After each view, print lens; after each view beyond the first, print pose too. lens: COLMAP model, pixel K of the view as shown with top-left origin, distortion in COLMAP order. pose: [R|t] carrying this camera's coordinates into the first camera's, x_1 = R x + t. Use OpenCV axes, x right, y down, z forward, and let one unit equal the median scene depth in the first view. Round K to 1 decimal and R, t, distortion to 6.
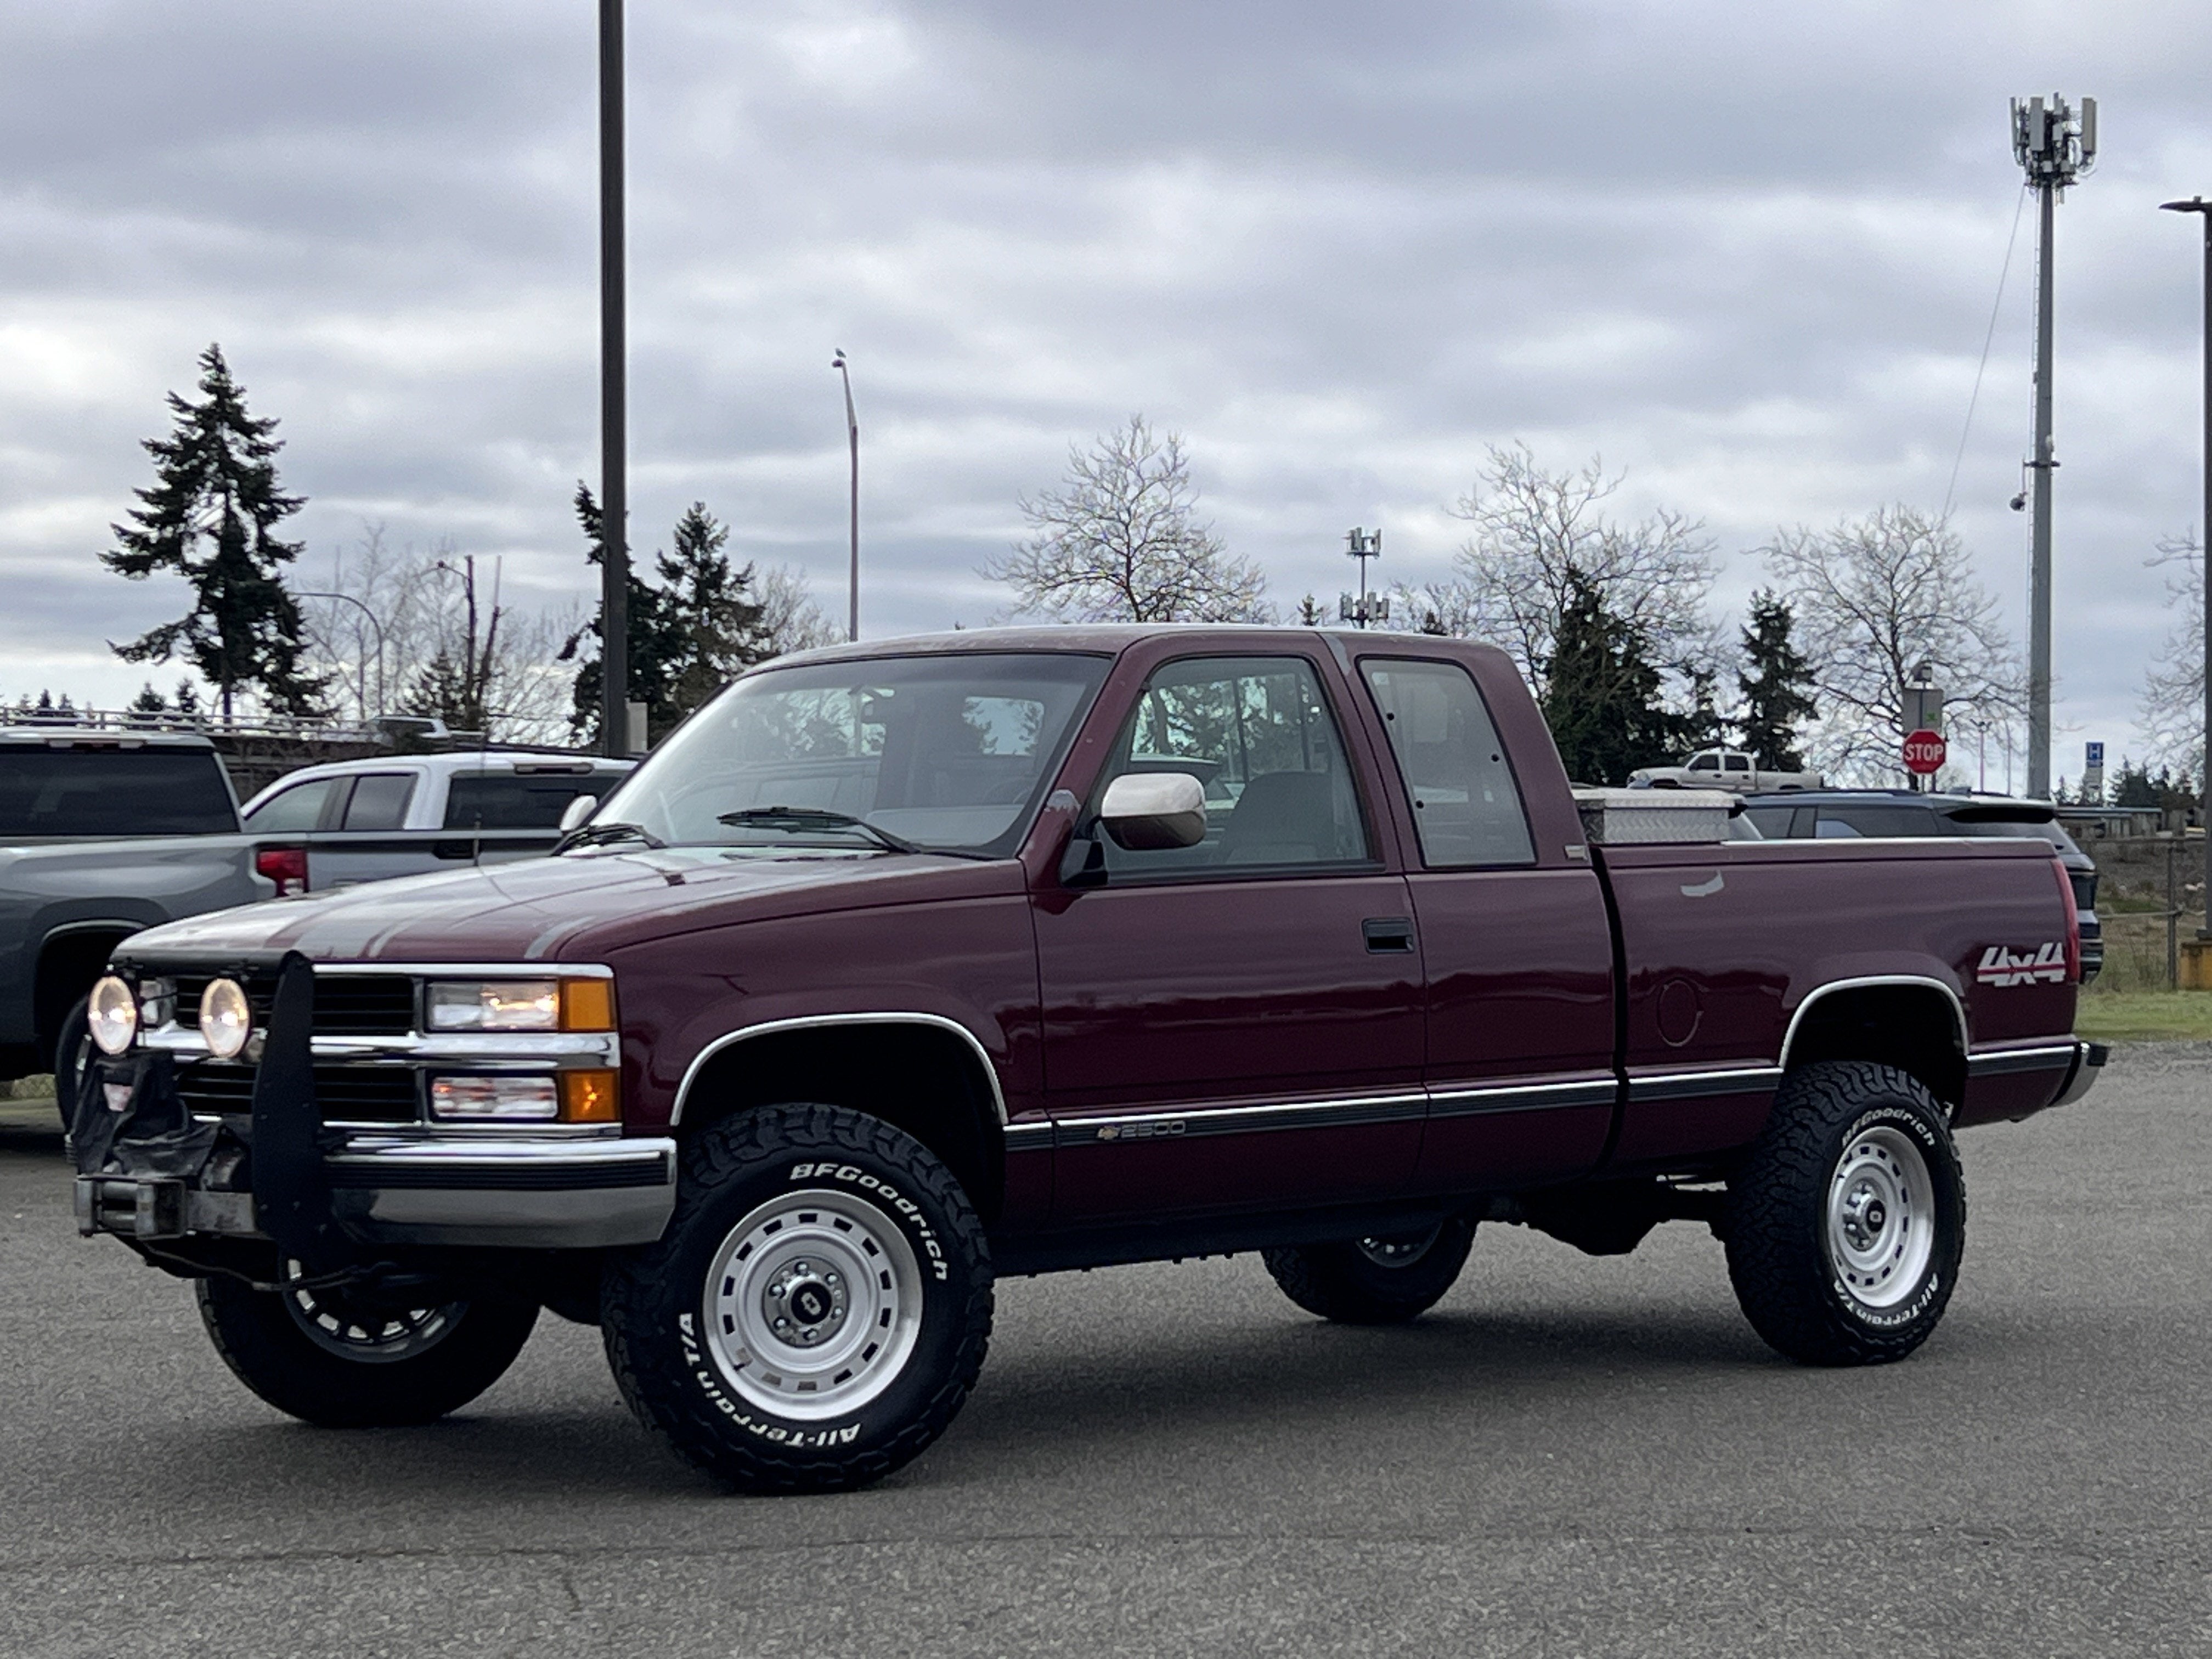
lens RADIAL K [[4540.4, 0, 1103.5], [0, 4540.4, 866.5], [0, 0, 1]] dist [0.209908, -0.595100]
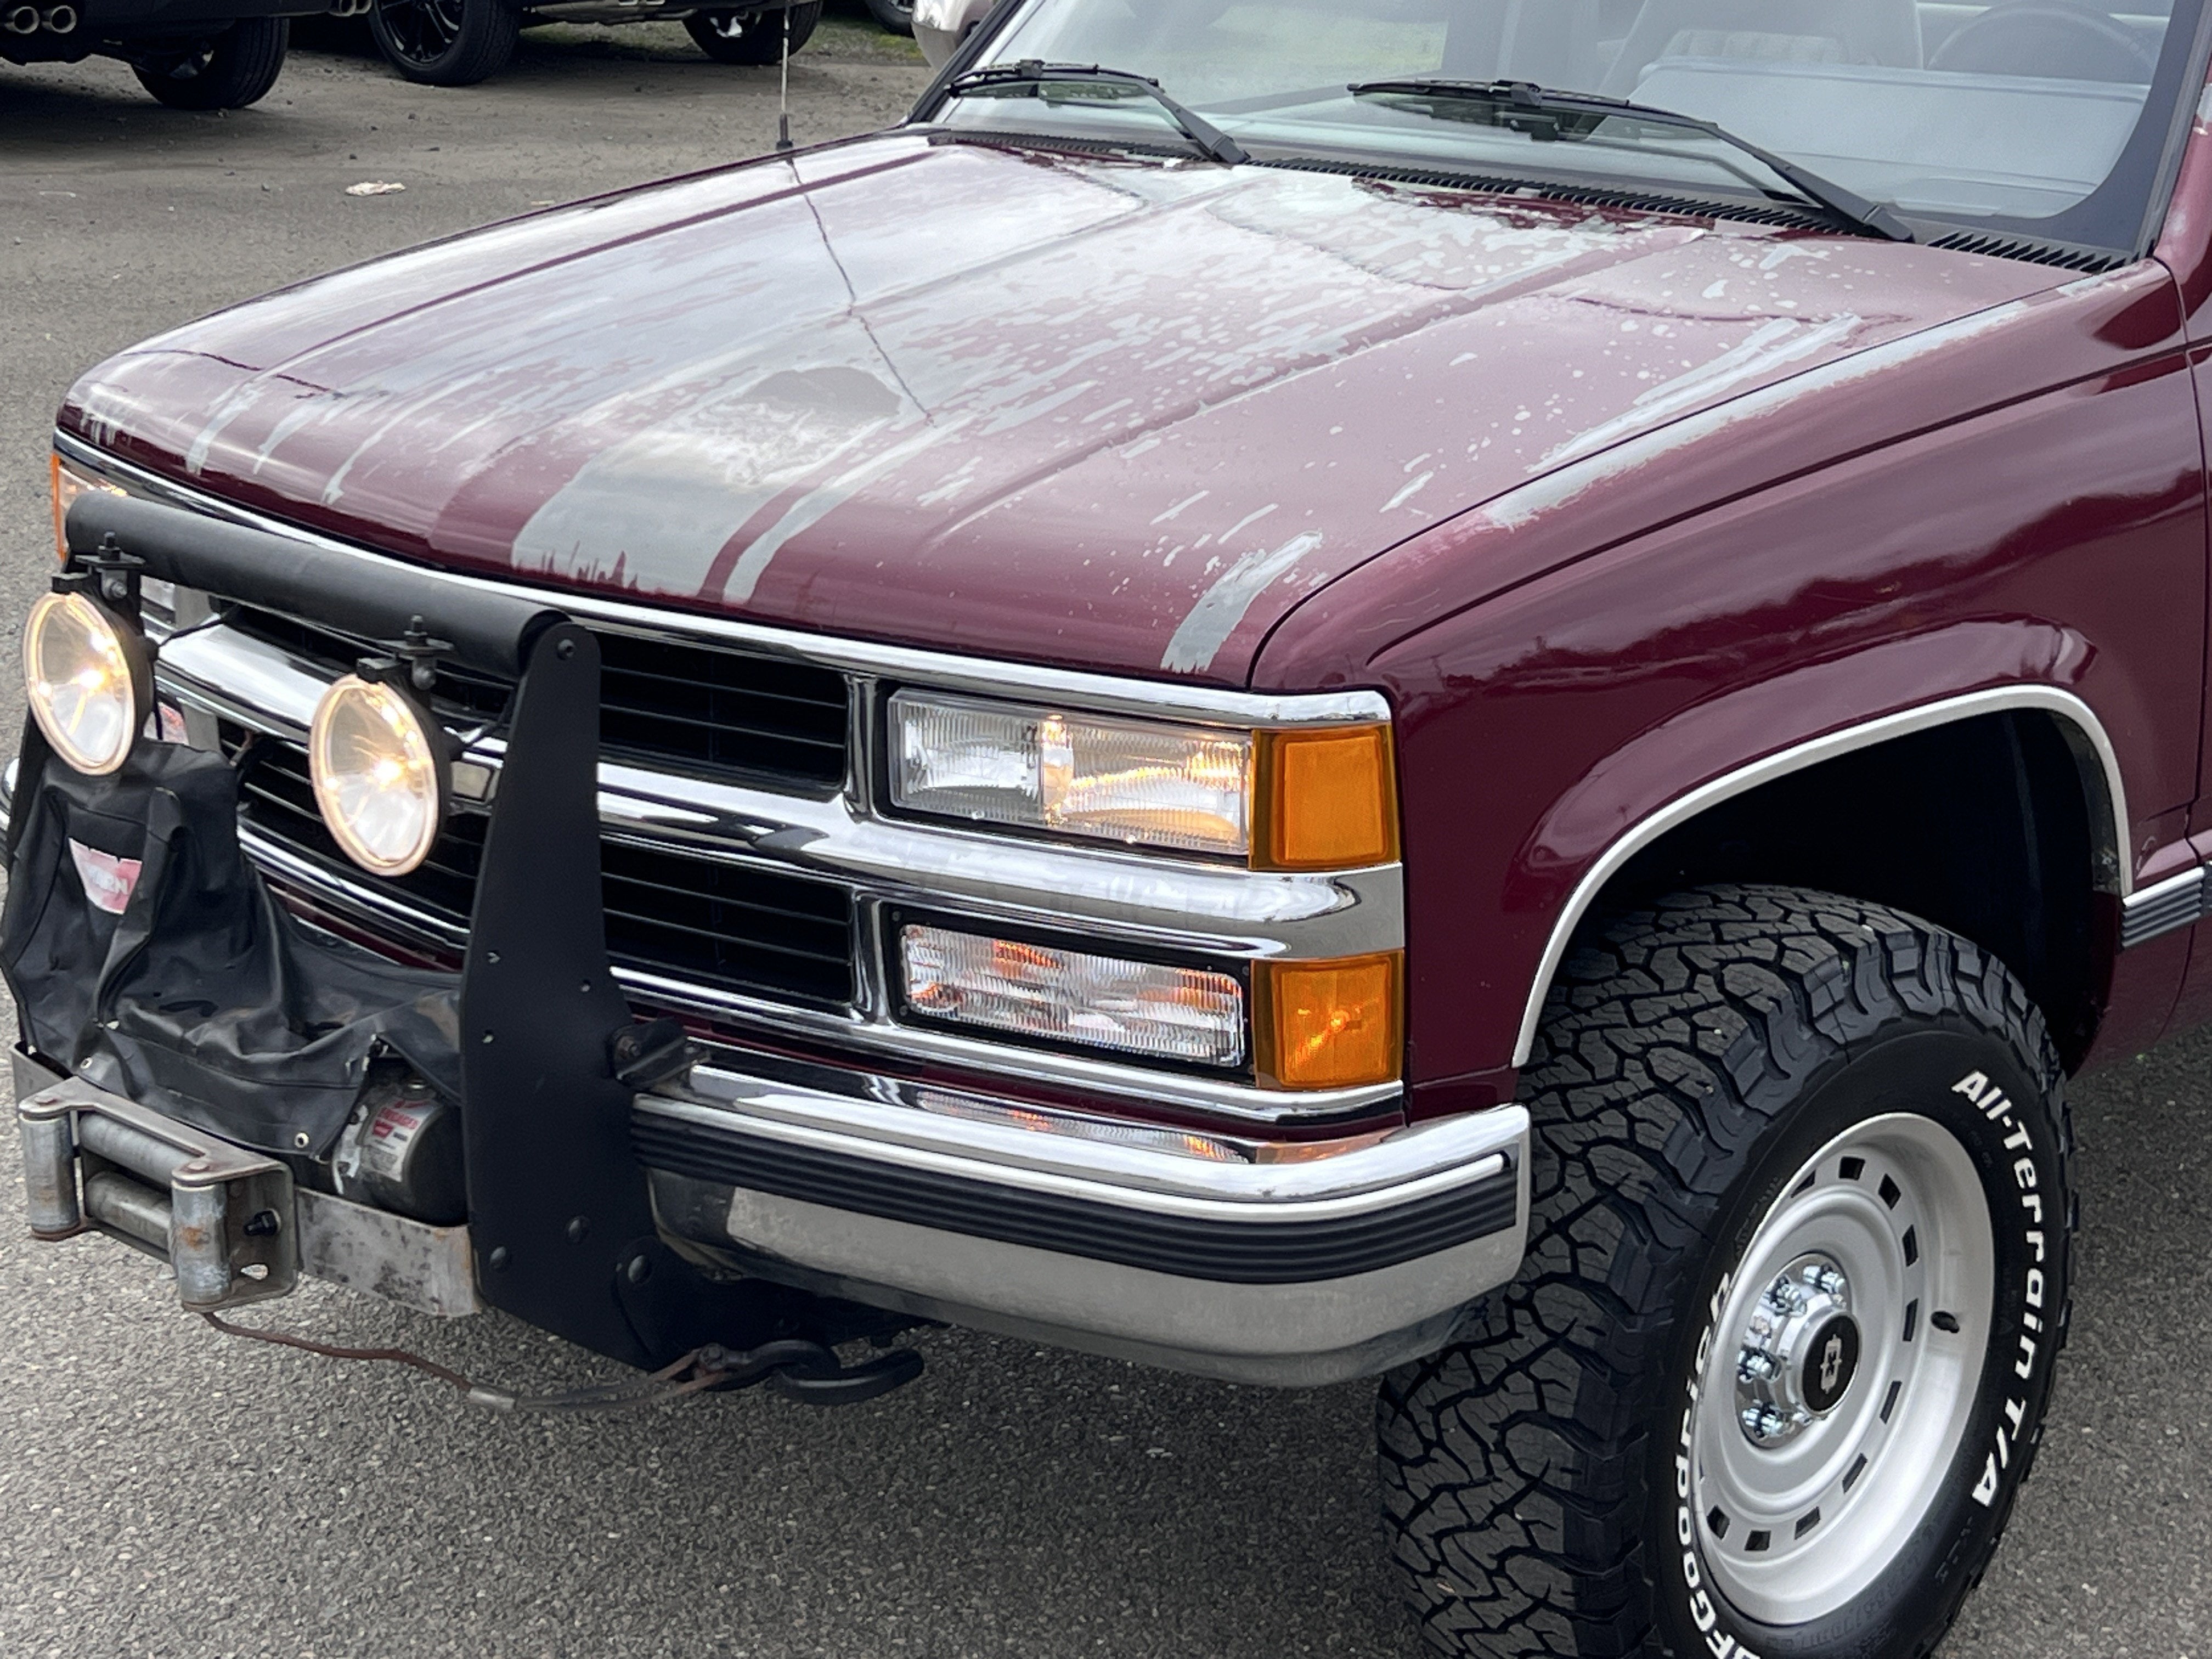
lens RADIAL K [[4063.6, 0, 1142.1], [0, 4063.6, 833.1], [0, 0, 1]] dist [0.119590, 0.000429]
pose [[0.998889, 0.002735, 0.047052, -0.132326], [-0.015867, 0.959558, 0.281064, -0.057264], [-0.044380, -0.281498, 0.958535, 0.610987]]
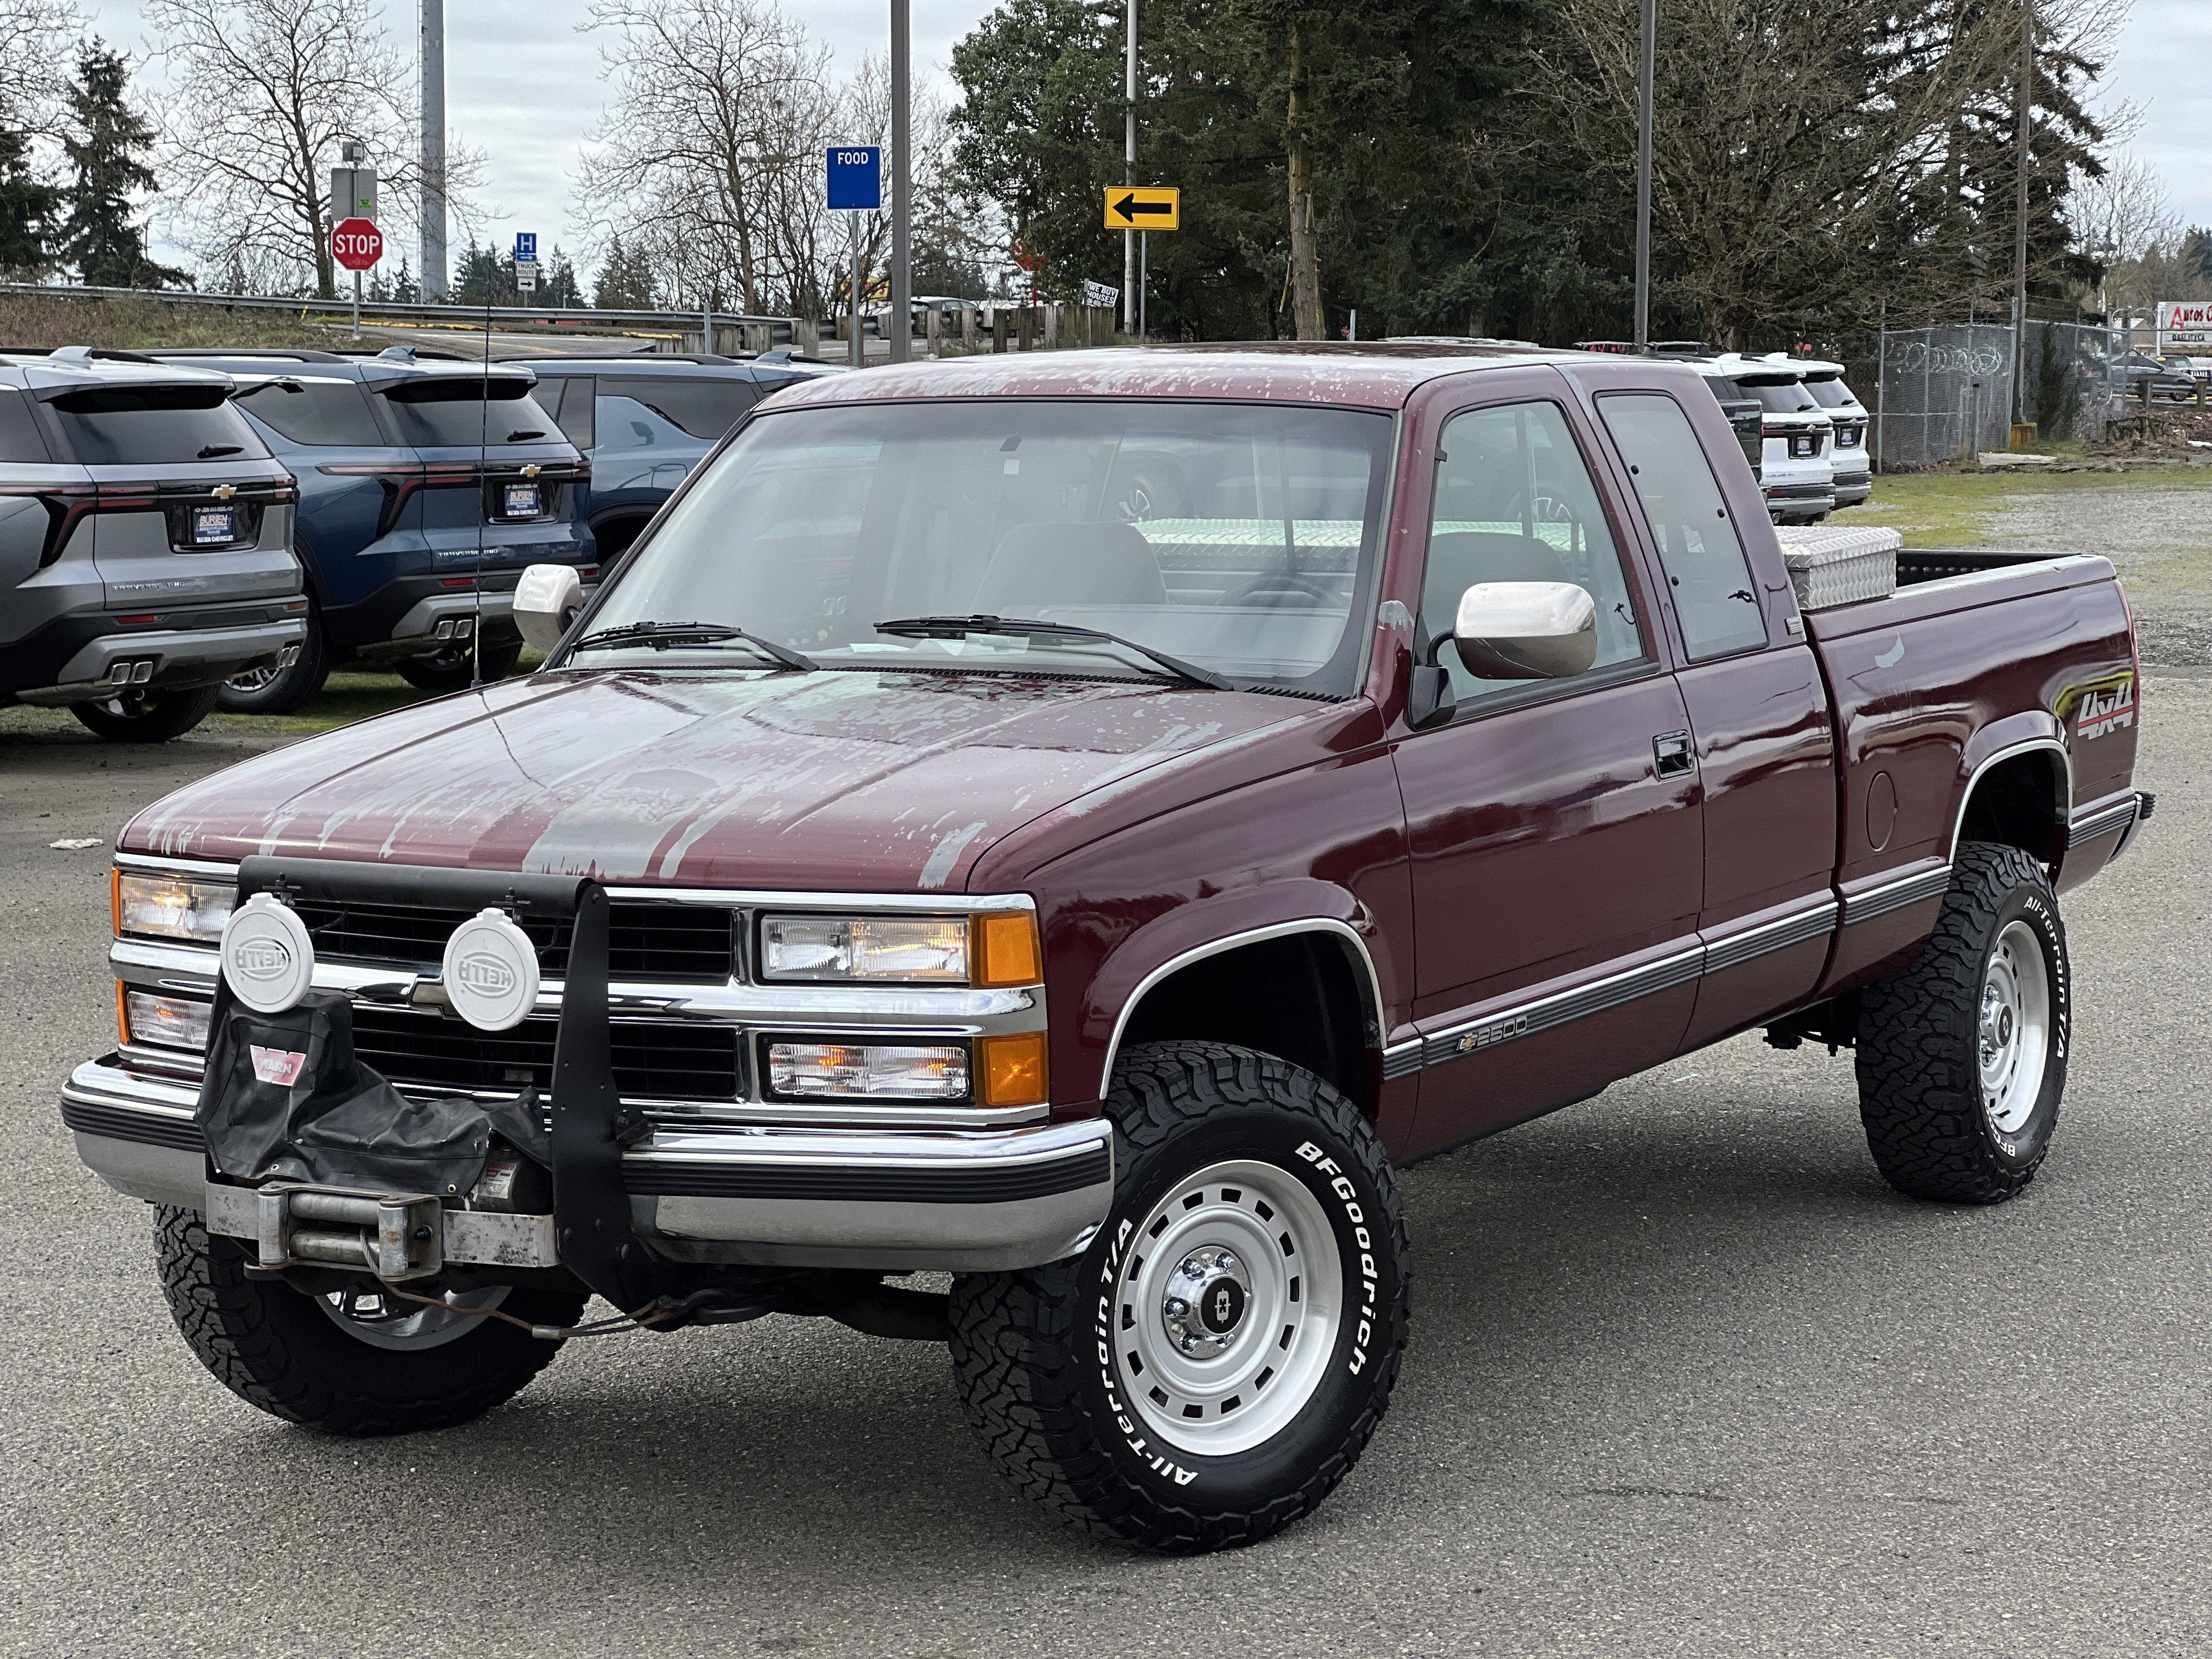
lens RADIAL K [[5023.2, 0, 1101.4], [0, 5023.2, 832.8], [0, 0, 1]] dist [-0.085044, 3.506193]
pose [[0.960759, -0.029563, 0.275803, -0.295396], [0.000360, 0.994436, 0.105341, -0.068044], [-0.277383, -0.101108, 0.955424, 0.195278]]
